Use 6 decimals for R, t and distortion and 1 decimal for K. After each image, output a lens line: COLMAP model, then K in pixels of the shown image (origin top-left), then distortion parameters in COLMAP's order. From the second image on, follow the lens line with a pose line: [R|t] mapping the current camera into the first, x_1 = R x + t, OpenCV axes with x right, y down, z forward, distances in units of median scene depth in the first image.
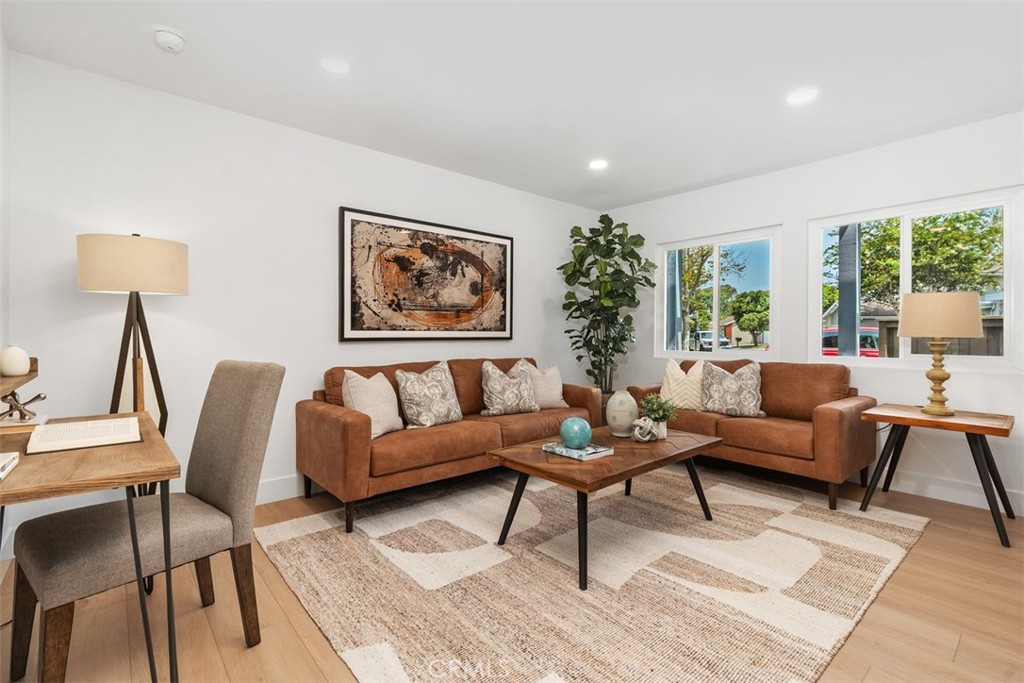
lens RADIAL K [[472.4, 0, 506.6], [0, 472.4, 335.4], [0, 0, 1]] dist [0.006872, -0.002130]
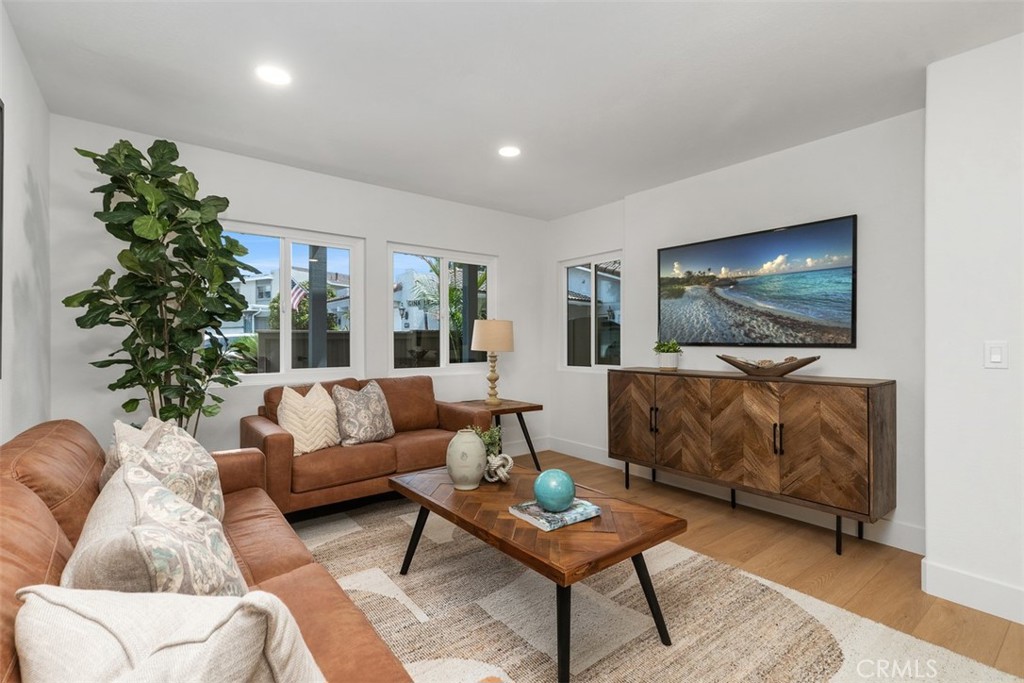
lens RADIAL K [[472.4, 0, 507.9], [0, 472.4, 344.8], [0, 0, 1]] dist [0.006872, -0.002130]
pose [[0.037891, -0.005095, 0.999269, -0.503537], [0.012041, 0.999917, 0.004642, -0.019492], [-0.999209, 0.011856, 0.037949, 0.868681]]
